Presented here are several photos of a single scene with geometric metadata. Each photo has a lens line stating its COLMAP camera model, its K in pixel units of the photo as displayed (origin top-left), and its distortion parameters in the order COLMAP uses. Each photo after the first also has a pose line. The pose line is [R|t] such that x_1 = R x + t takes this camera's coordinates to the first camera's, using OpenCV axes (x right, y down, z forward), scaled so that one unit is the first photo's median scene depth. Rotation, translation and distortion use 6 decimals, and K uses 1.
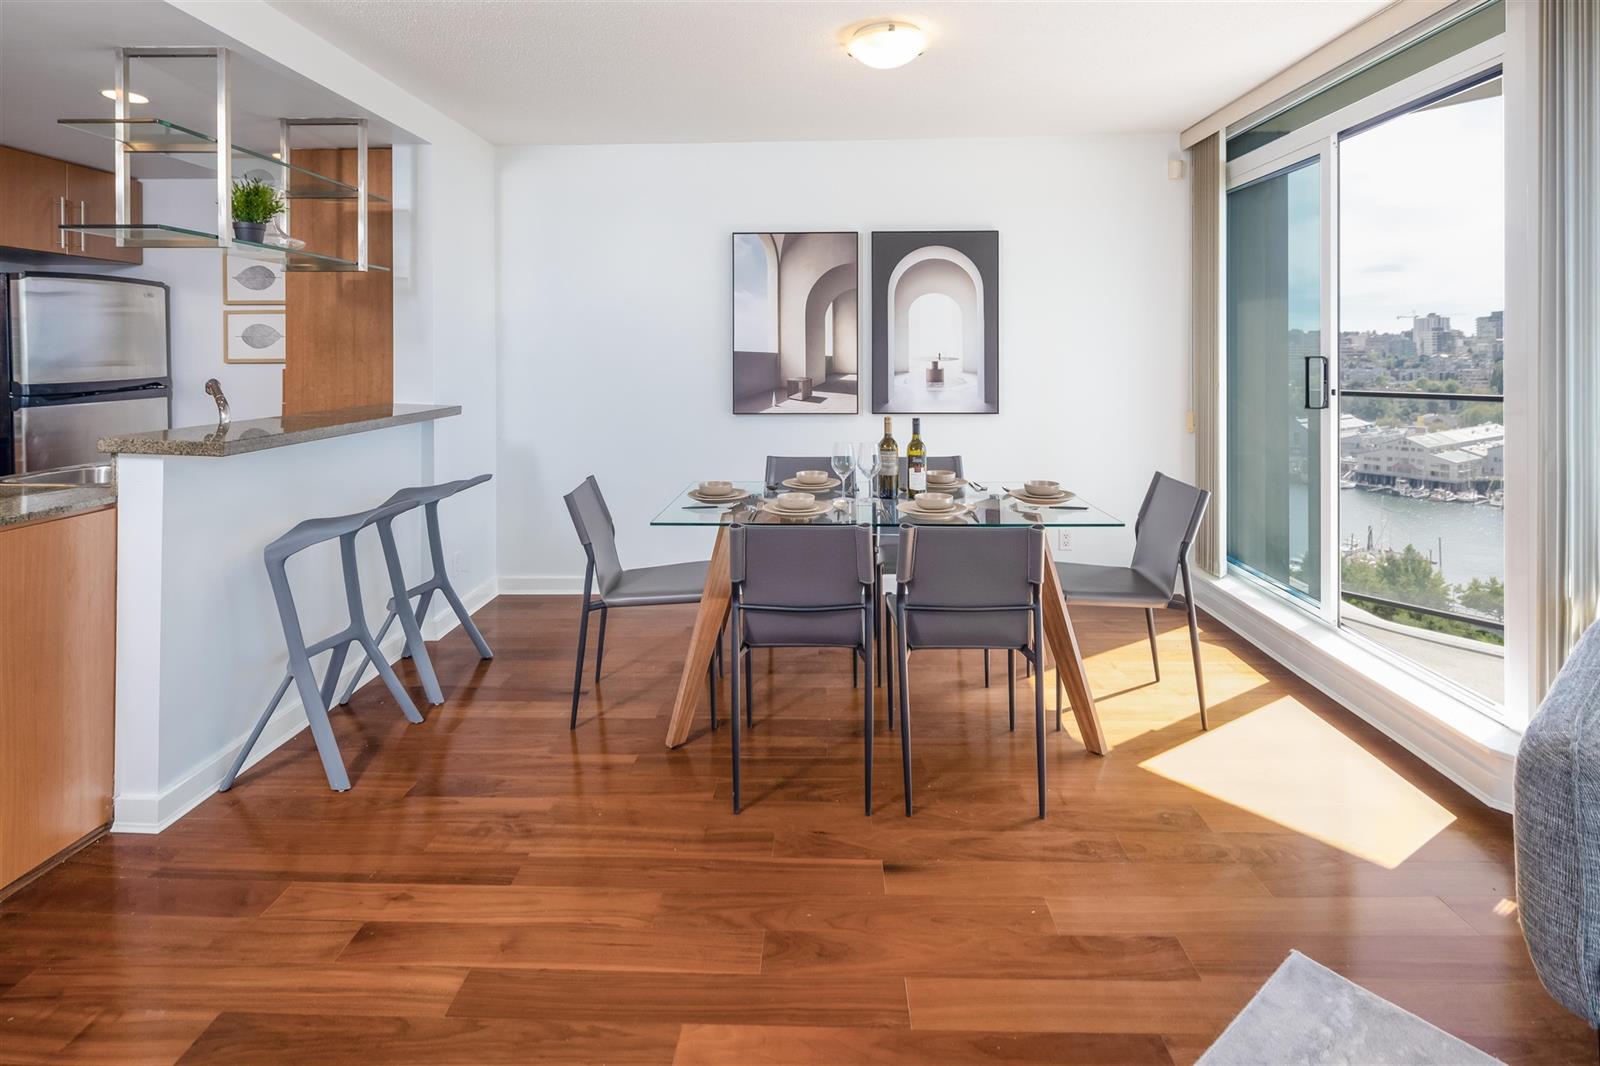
lens RADIAL K [[778.1, 0, 799.1], [0, 778.1, 355.2], [0, 0, 1]] dist [0.003594, -0.001267]
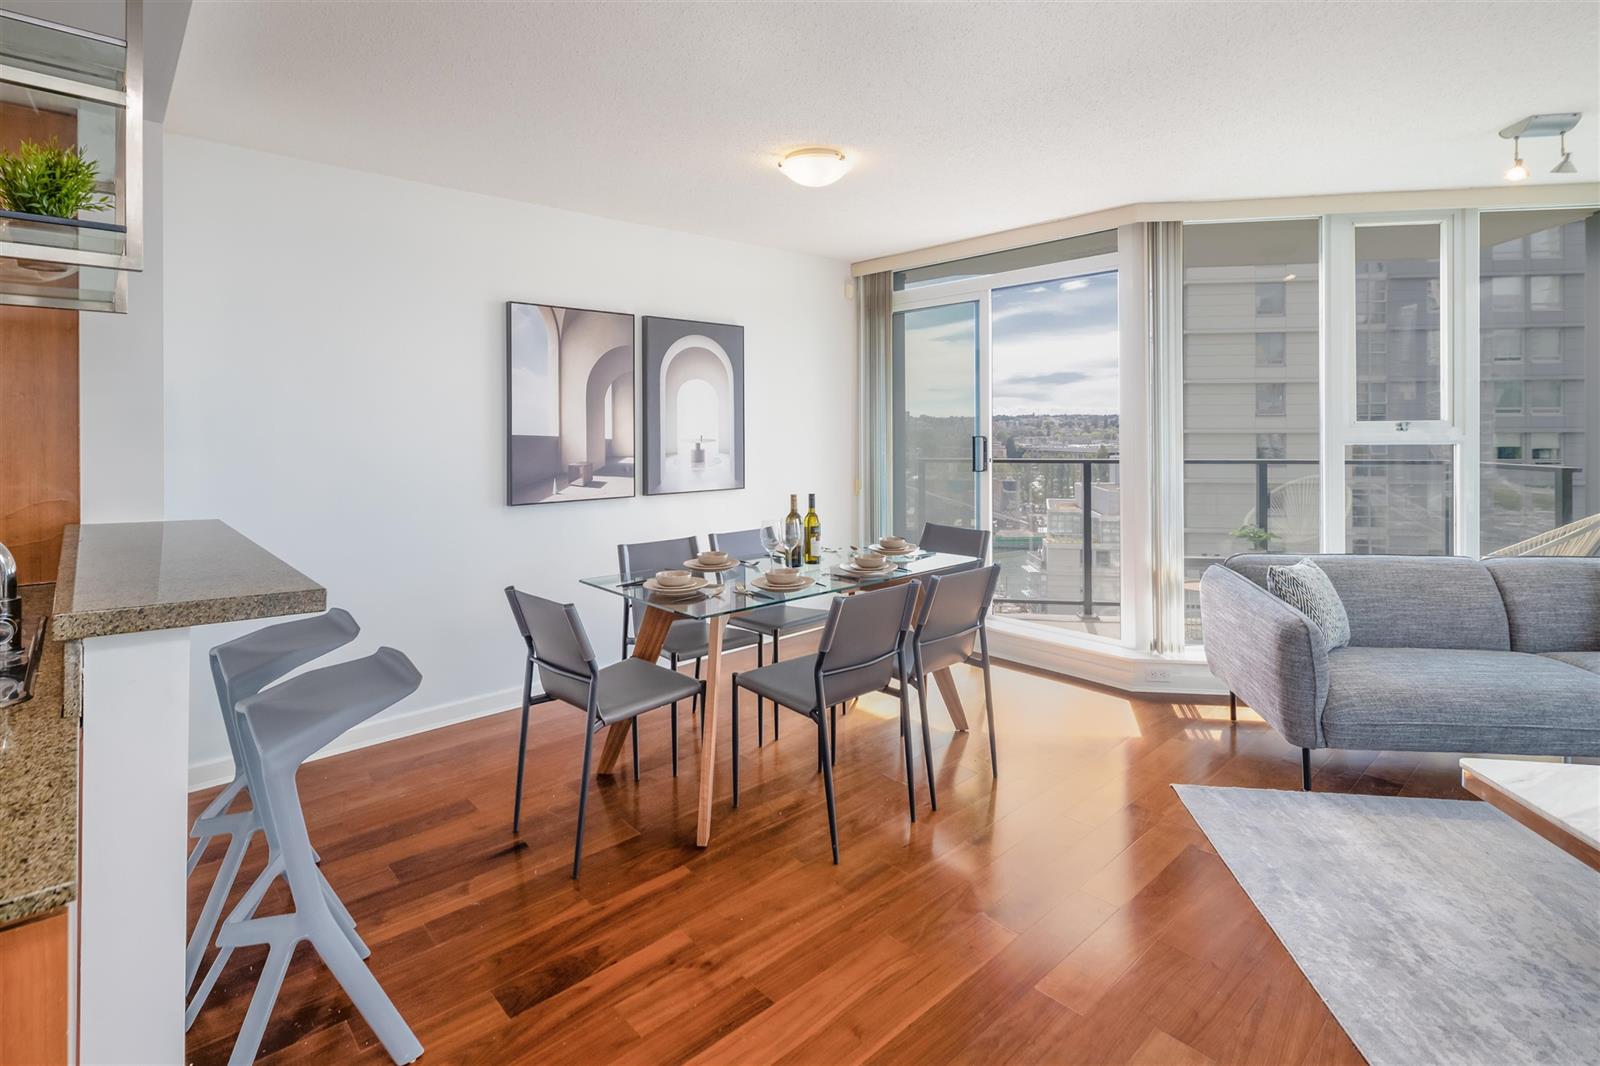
lens RADIAL K [[778.9, 0, 795.3], [0, 778.9, 428.8], [0, 0, 1]] dist [0.002392, -0.000864]
pose [[0.719725, -0.002911, 0.694254, -0.524992], [0.004495, 0.999990, -0.000467, -0.011421], [-0.694245, 0.003457, 0.719730, 0.152241]]
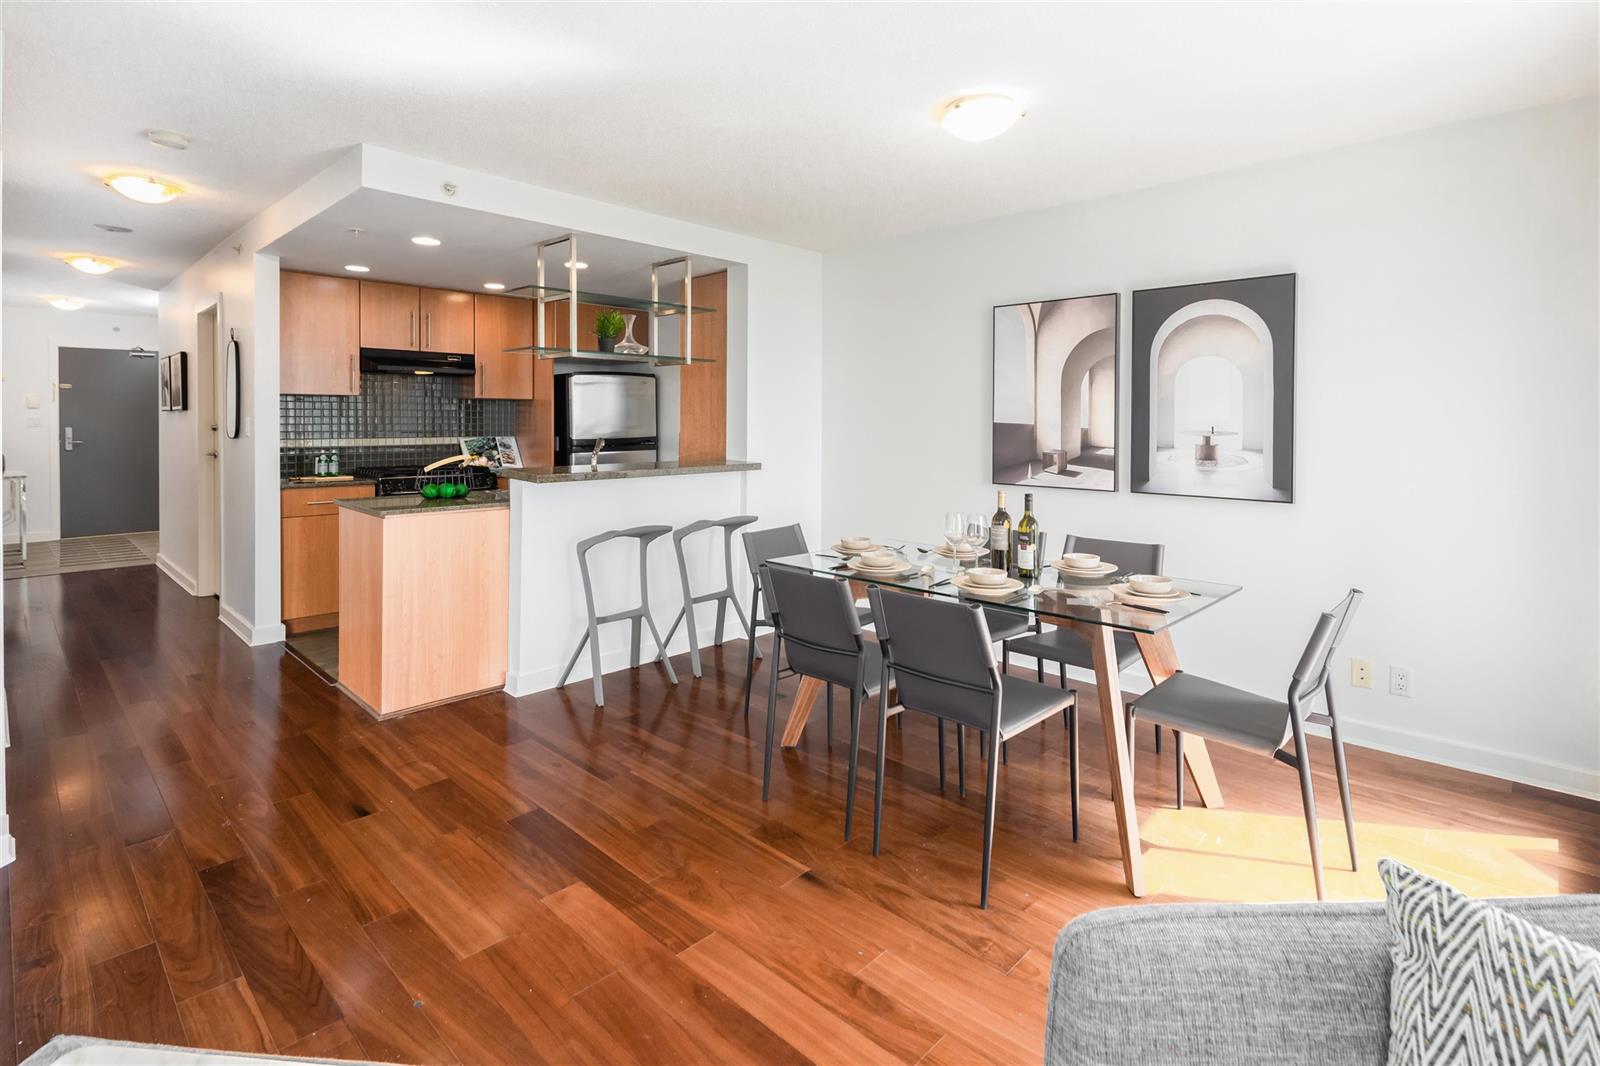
lens RADIAL K [[778.9, 0, 795.3], [0, 778.9, 428.8], [0, 0, 1]] dist [0.002392, -0.000864]
pose [[0.739778, 0.012273, -0.672739, 0.461153], [-0.008445, 0.999924, 0.008955, -0.003945], [0.672798, -0.000943, 0.739826, 0.076592]]
